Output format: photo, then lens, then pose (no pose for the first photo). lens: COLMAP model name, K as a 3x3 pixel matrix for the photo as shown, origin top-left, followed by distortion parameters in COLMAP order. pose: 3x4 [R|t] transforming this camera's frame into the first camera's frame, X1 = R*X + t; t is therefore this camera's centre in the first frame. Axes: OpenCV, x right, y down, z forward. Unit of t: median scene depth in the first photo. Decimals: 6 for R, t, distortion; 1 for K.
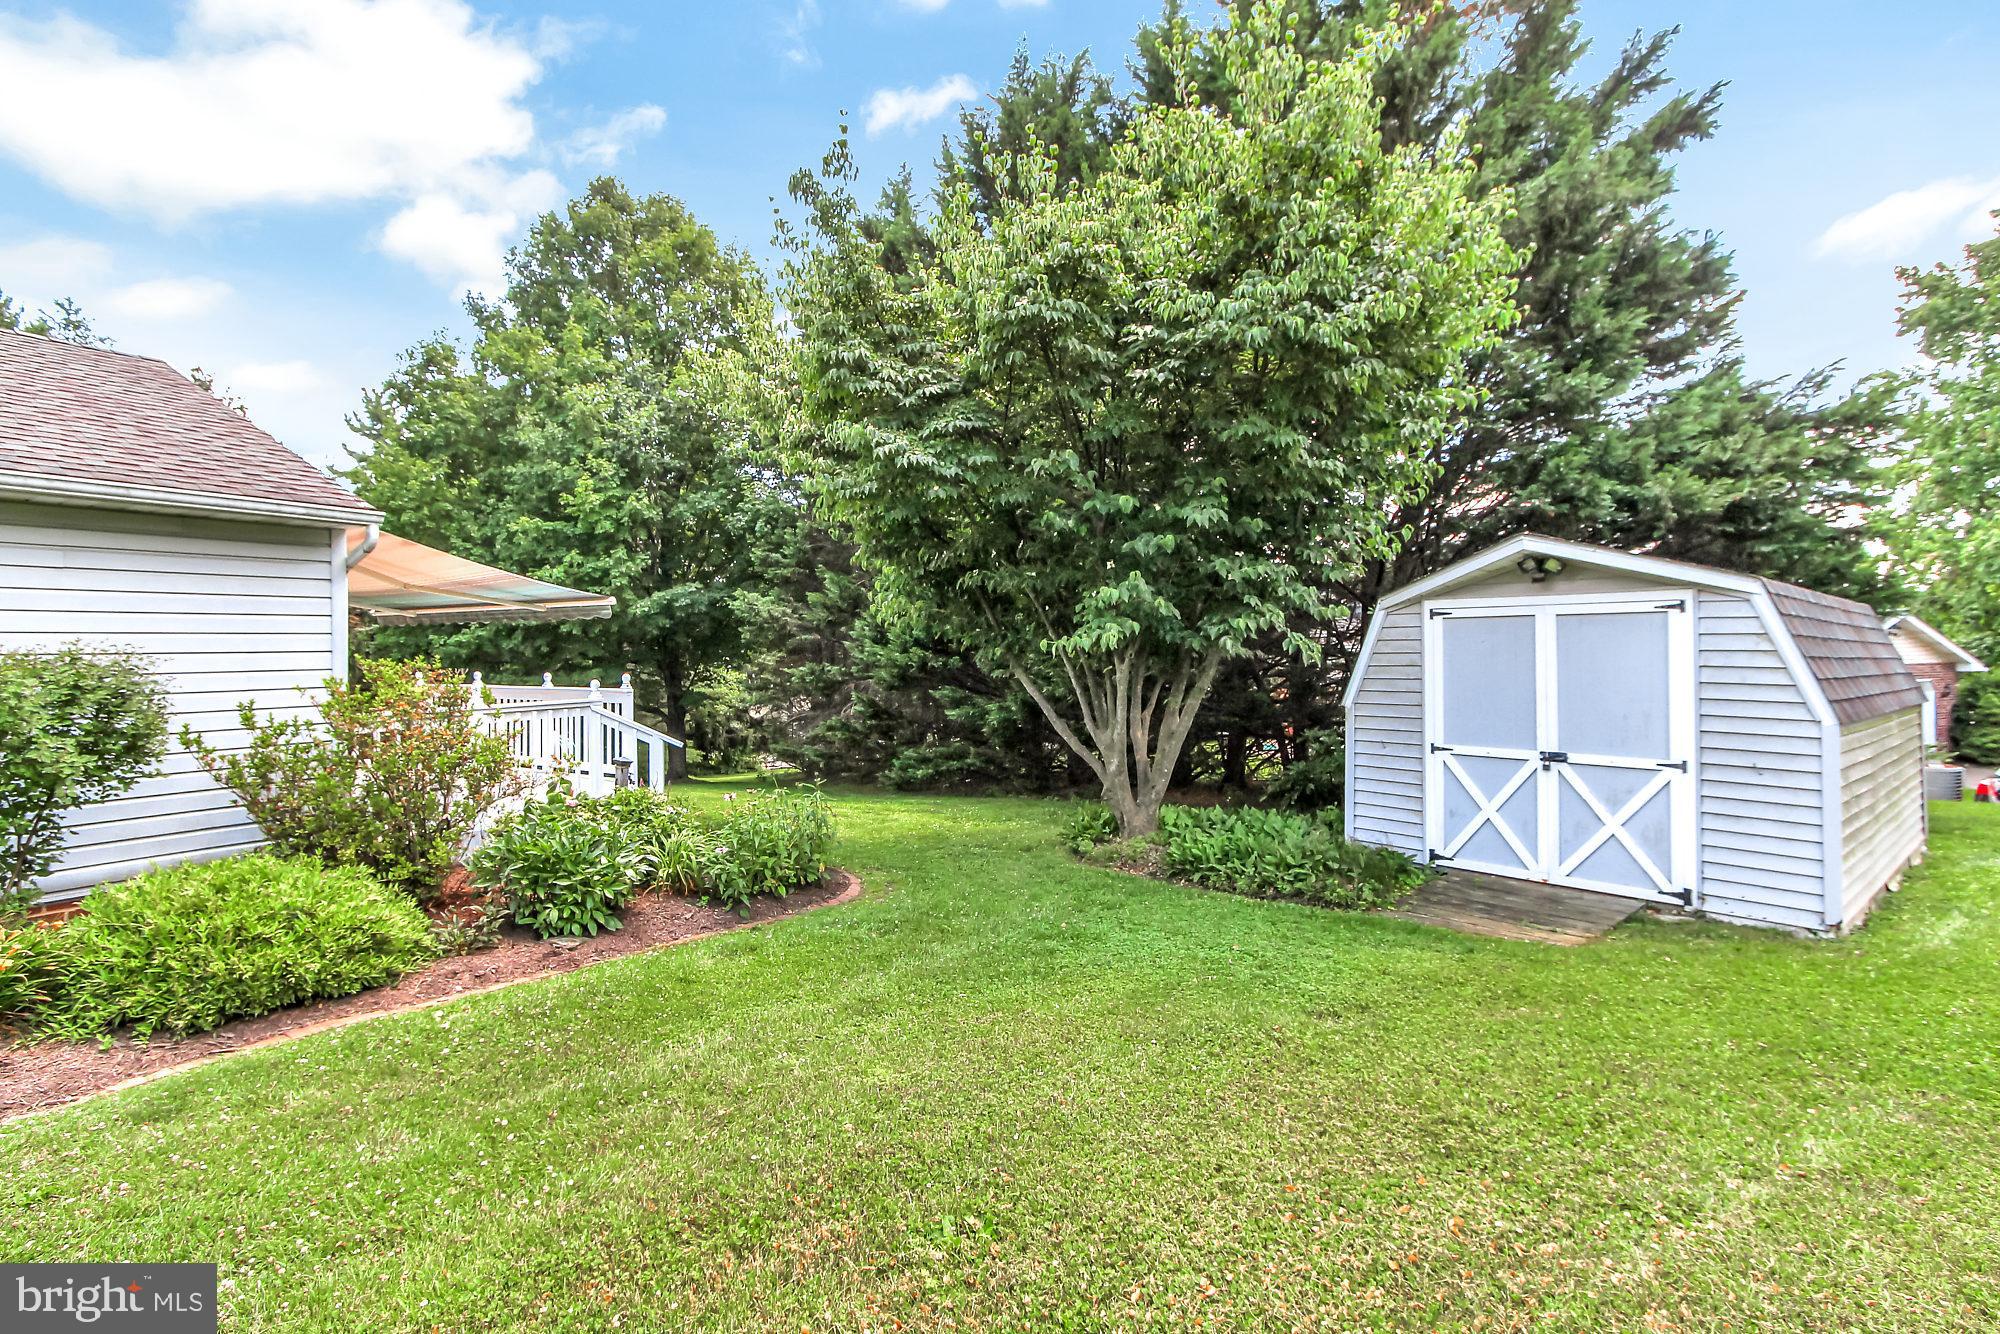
lens RADIAL K [[905.0, 0, 1000.8], [0, 905.0, 659.3], [0, 0, 1]] dist [0.001463, 0.000006]
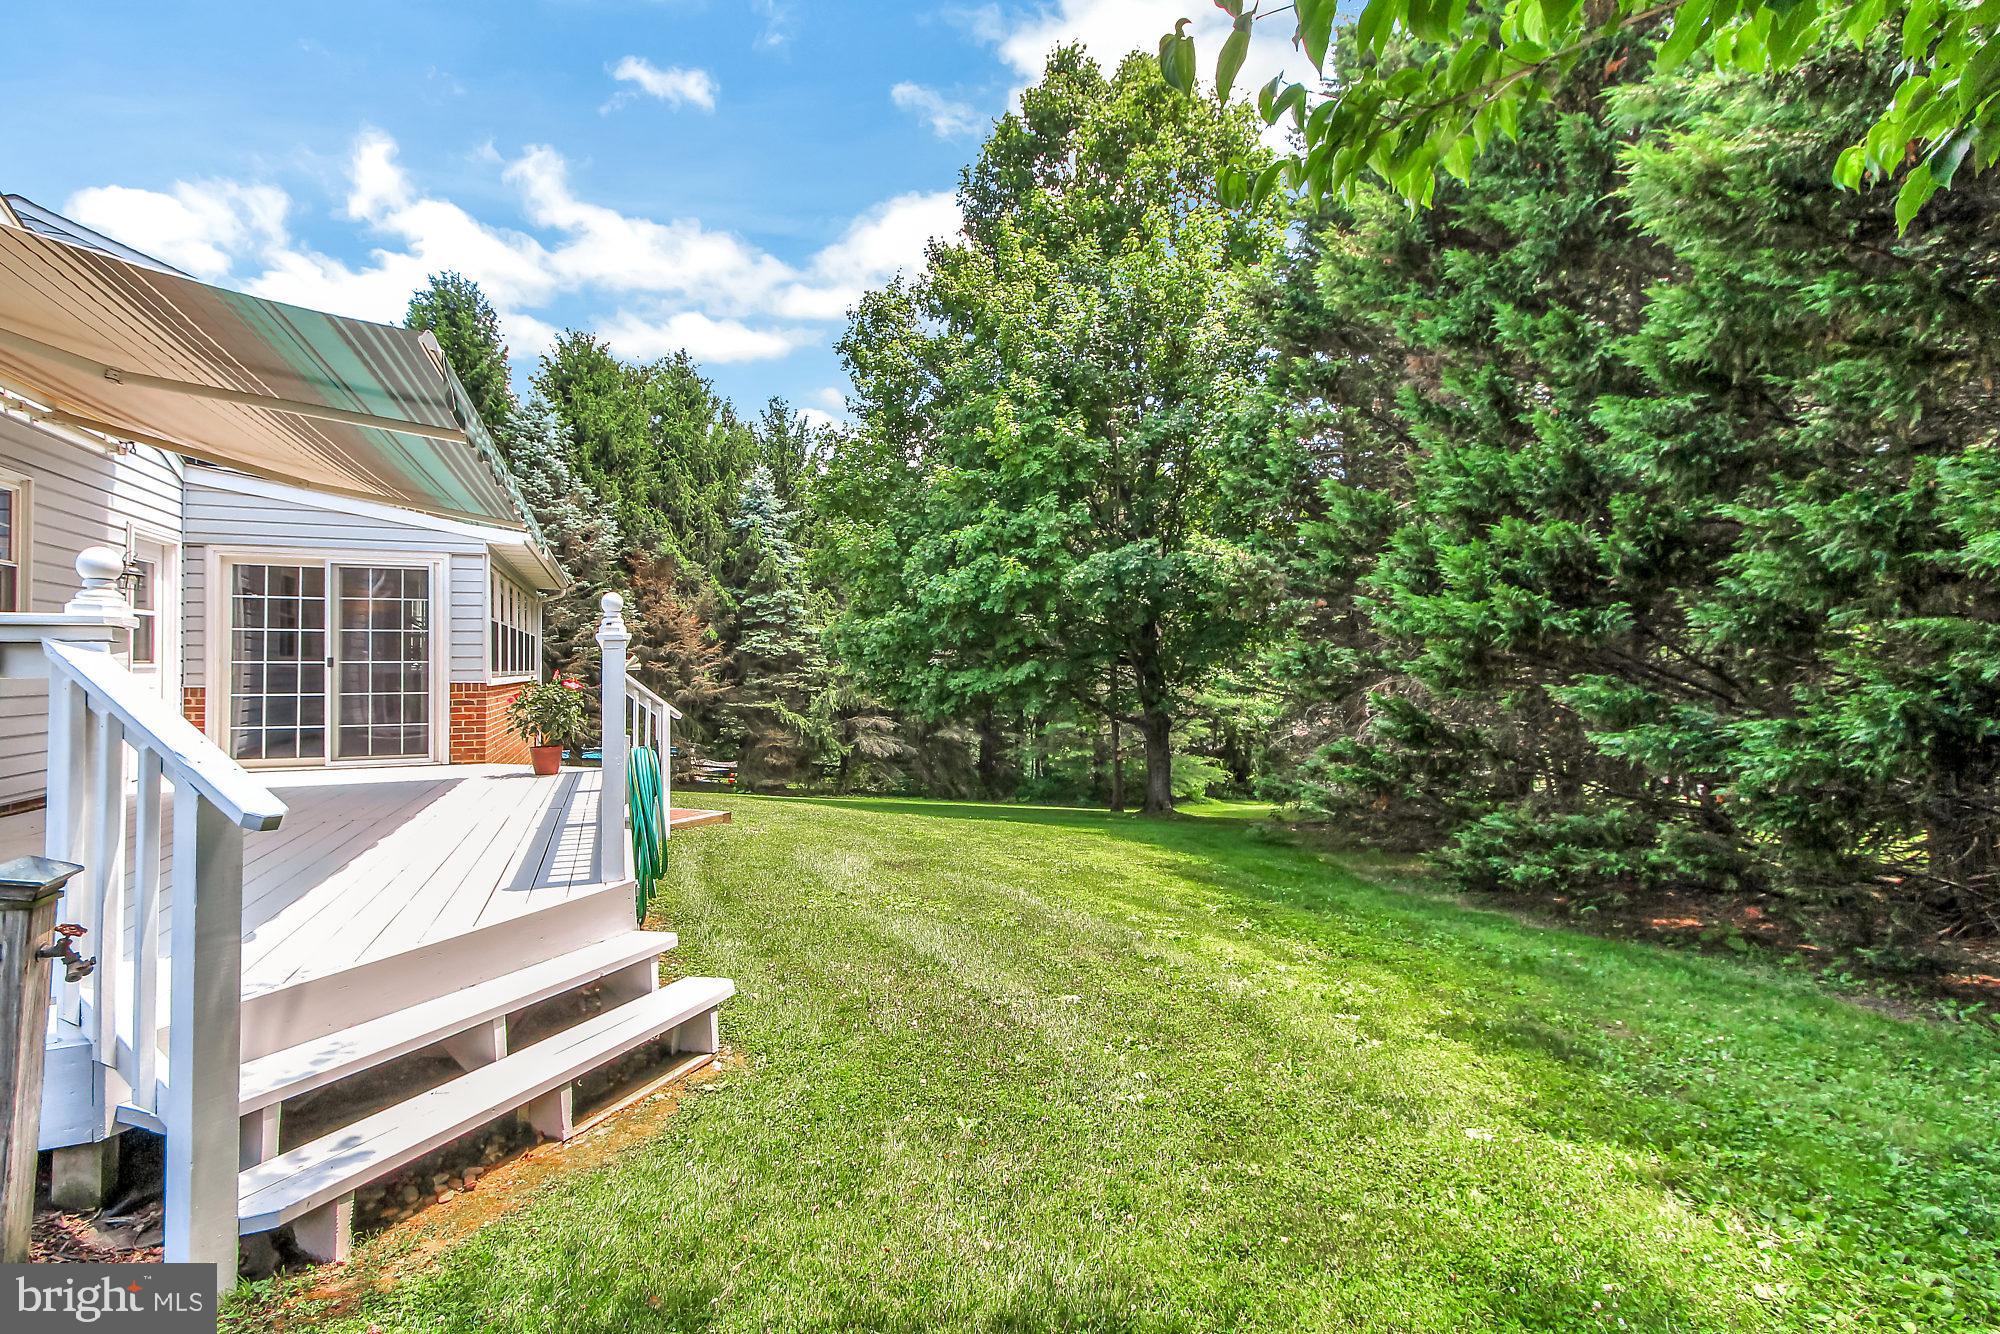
lens RADIAL K [[905.0, 0, 997.0], [0, 905.0, 663.0], [0, 0, 1]] dist [0.001463, 0.000006]
pose [[0.818376, -0.003487, -0.574673, -0.034580], [-0.003322, 0.999936, -0.010798, 0.022588], [0.574674, 0.010746, 0.818312, 0.387112]]
